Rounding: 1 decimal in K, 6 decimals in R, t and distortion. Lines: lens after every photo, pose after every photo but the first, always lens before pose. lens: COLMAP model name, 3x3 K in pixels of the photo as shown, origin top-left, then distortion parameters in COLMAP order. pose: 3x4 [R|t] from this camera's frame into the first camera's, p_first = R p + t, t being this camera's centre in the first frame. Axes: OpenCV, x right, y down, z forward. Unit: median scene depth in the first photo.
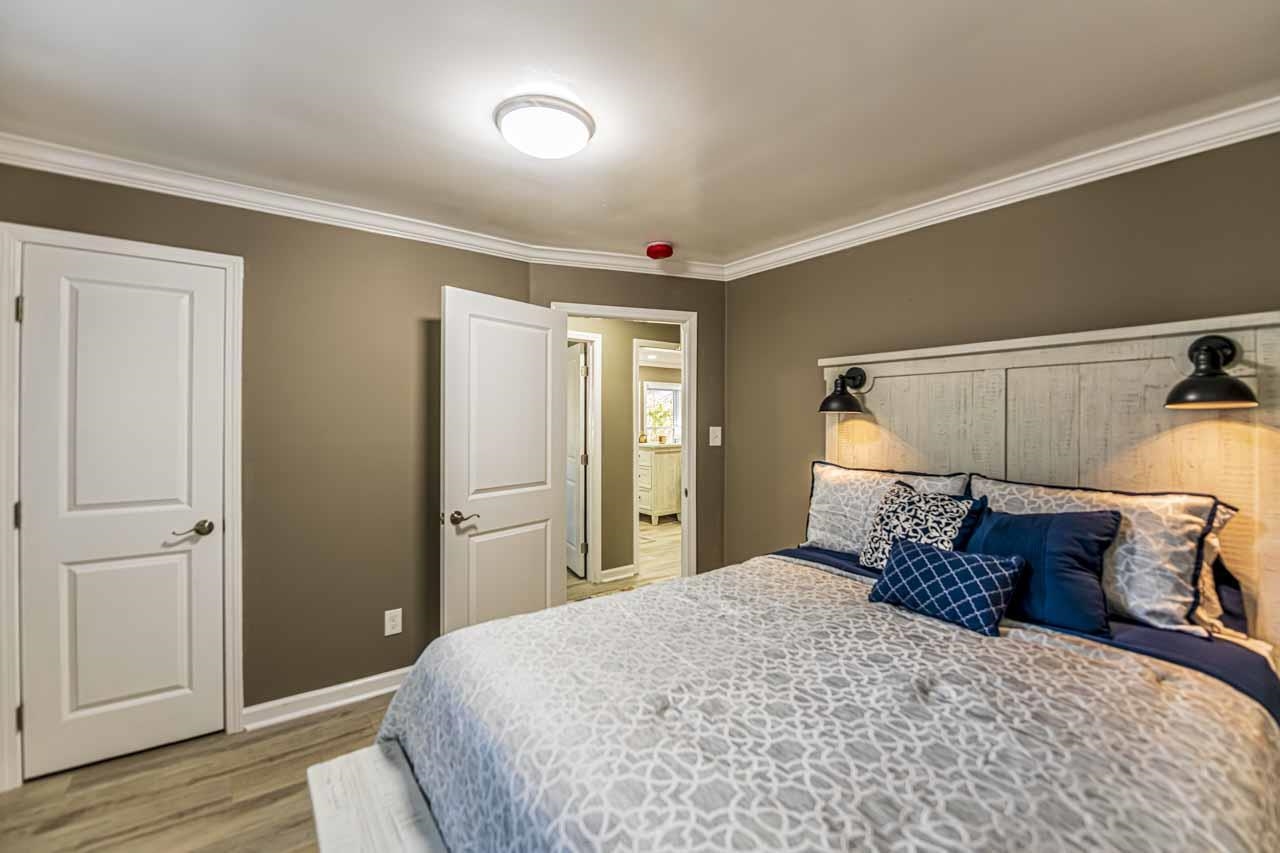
lens RADIAL K [[530.6, 0, 638.9], [0, 530.6, 419.1], [0, 0, 1]] dist [-0.000153, -0.000040]
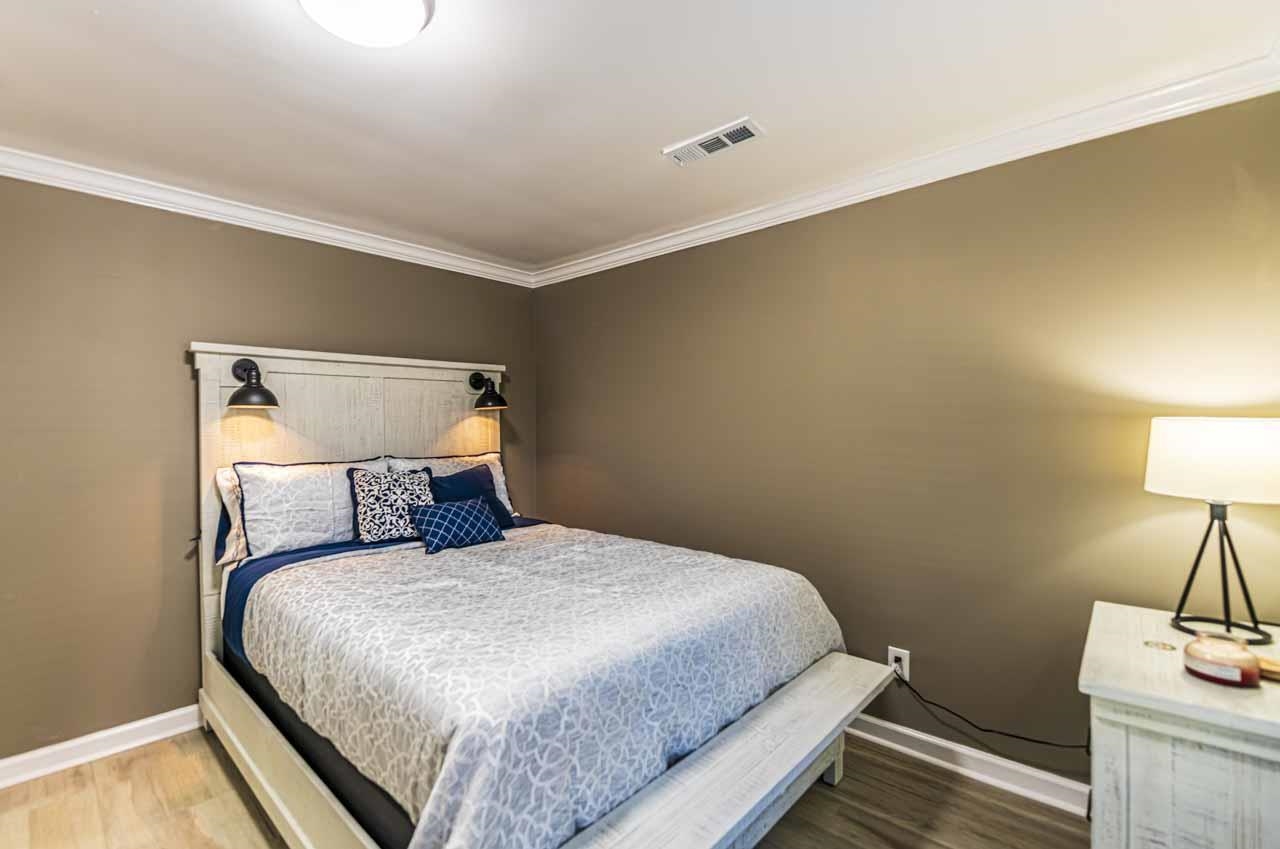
lens RADIAL K [[567.8, 0, 602.5], [0, 567.8, 426.7], [0, 0, 1]] dist [-0.000540, -0.000263]
pose [[-0.172006, -0.003468, 0.985090, -0.882364], [0.010200, 0.999934, 0.005301, 0.028949], [-0.985043, 0.010960, -0.171959, 0.737977]]
